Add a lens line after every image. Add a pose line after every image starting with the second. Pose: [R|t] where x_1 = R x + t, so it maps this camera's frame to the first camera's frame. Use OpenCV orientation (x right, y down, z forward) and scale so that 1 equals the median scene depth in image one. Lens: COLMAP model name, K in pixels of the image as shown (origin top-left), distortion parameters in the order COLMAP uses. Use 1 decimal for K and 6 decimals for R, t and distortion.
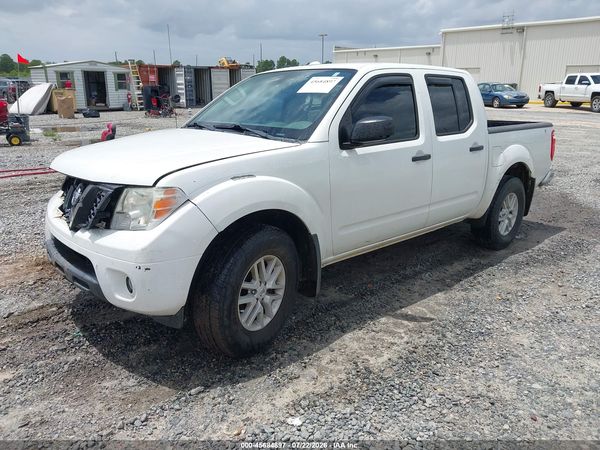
lens RADIAL K [[465.7, 0, 296.6], [0, 465.7, 227.2], [0, 0, 1]] dist [0.110353, -0.205832]
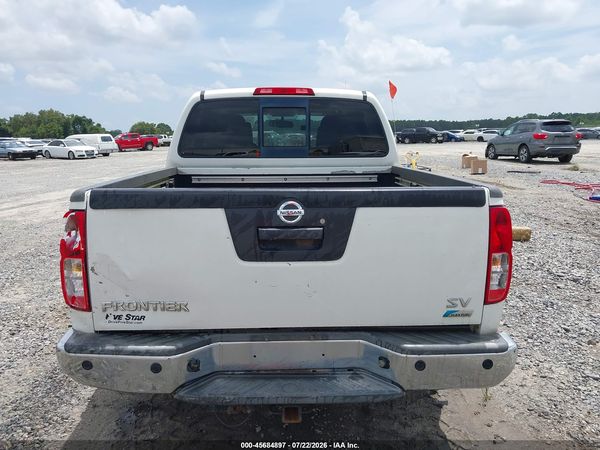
lens RADIAL K [[472.2, 0, 297.5], [0, 472.2, 223.7], [0, 0, 1]] dist [0.017895, -0.014693]
pose [[-0.643779, 0.134827, -0.753239, 1.081099], [-0.204785, 0.918094, 0.339361, -0.536995], [0.737300, 0.372726, -0.563440, 2.039163]]
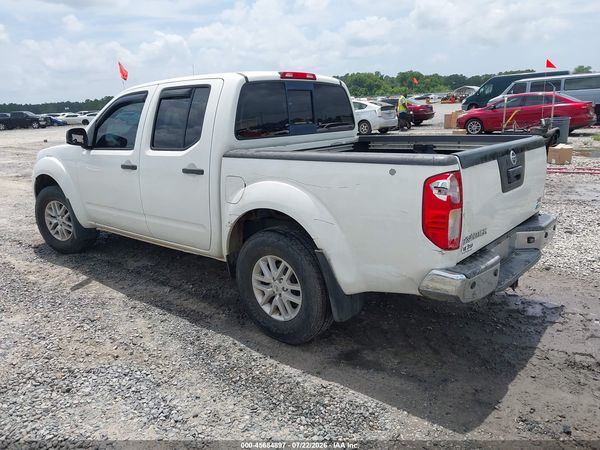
lens RADIAL K [[472.2, 0, 297.5], [0, 472.2, 223.7], [0, 0, 1]] dist [0.017895, -0.014693]
pose [[0.116992, 0.219640, -0.968541, 1.471105], [-0.231092, 0.954489, 0.188539, -0.333813], [0.965872, 0.201765, 0.162425, 1.275333]]
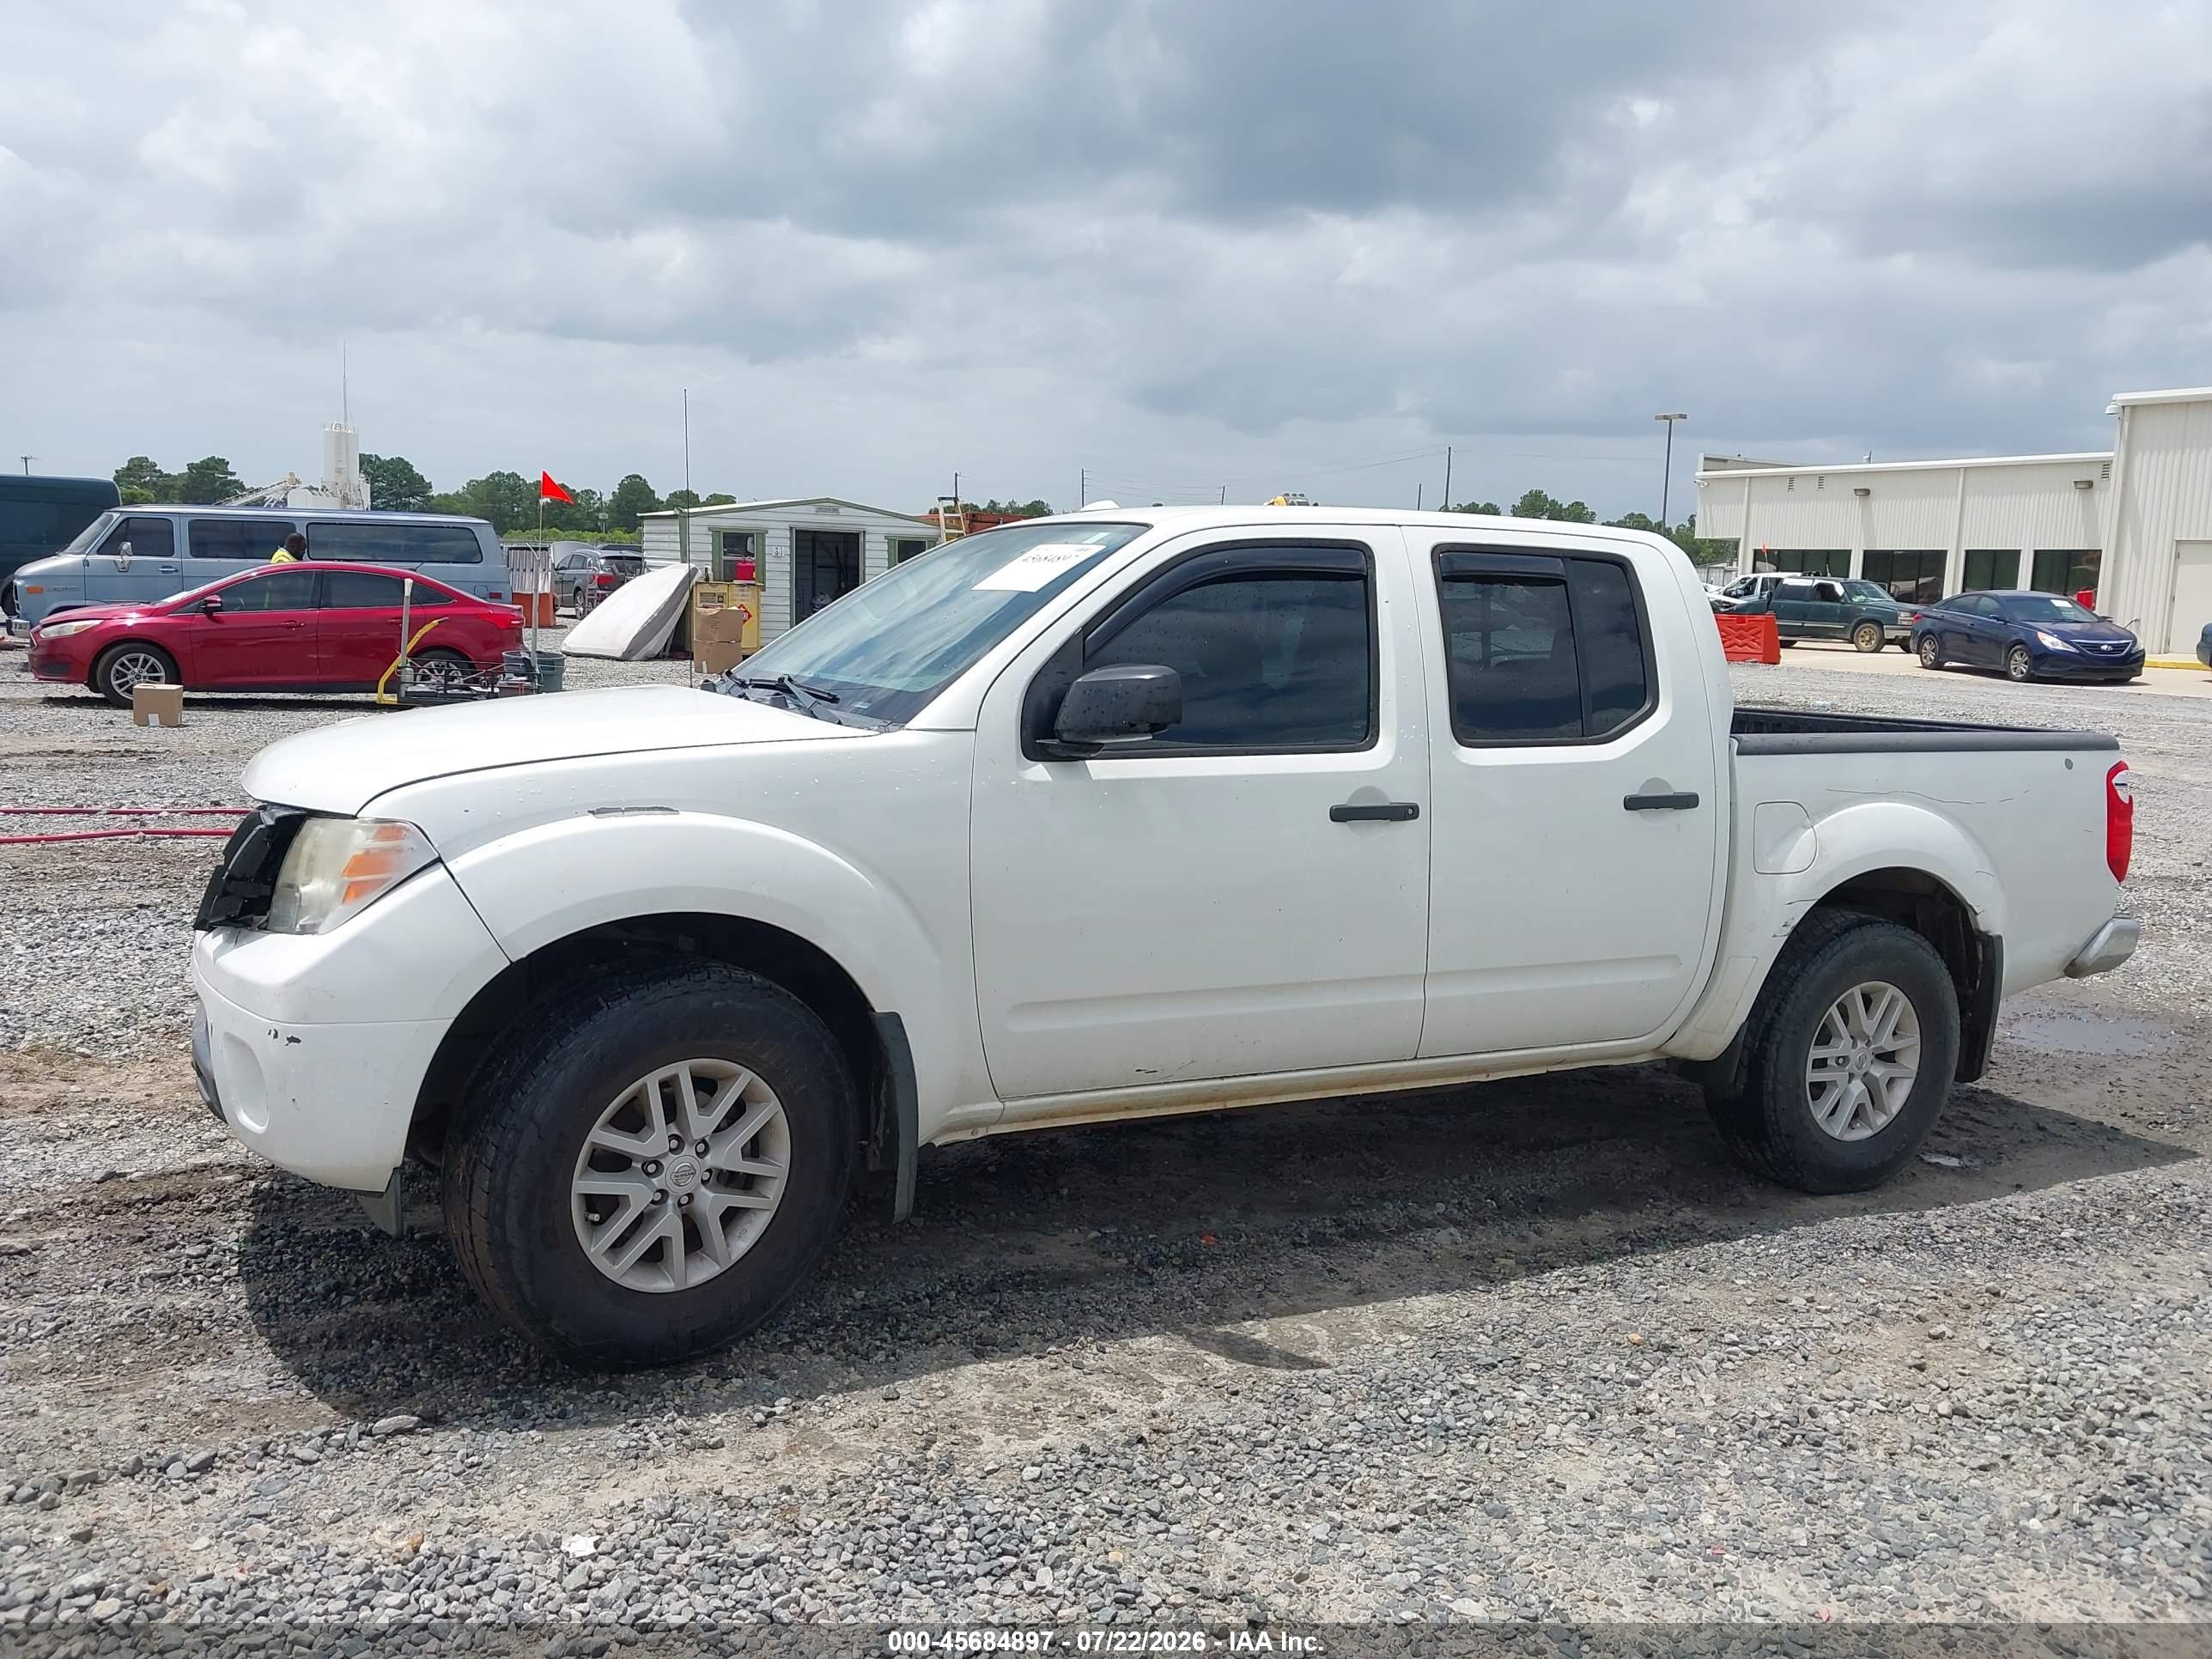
lens RADIAL K [[1740.8, 0, 1096.7], [0, 1740.8, 824.6], [0, 0, 1]] dist [0.017895, -0.014693]
pose [[0.962057, 0.060345, -0.266091, 0.402959], [-0.101356, 0.984492, -0.143187, 0.036357], [0.253324, 0.164725, 0.953254, -0.093110]]
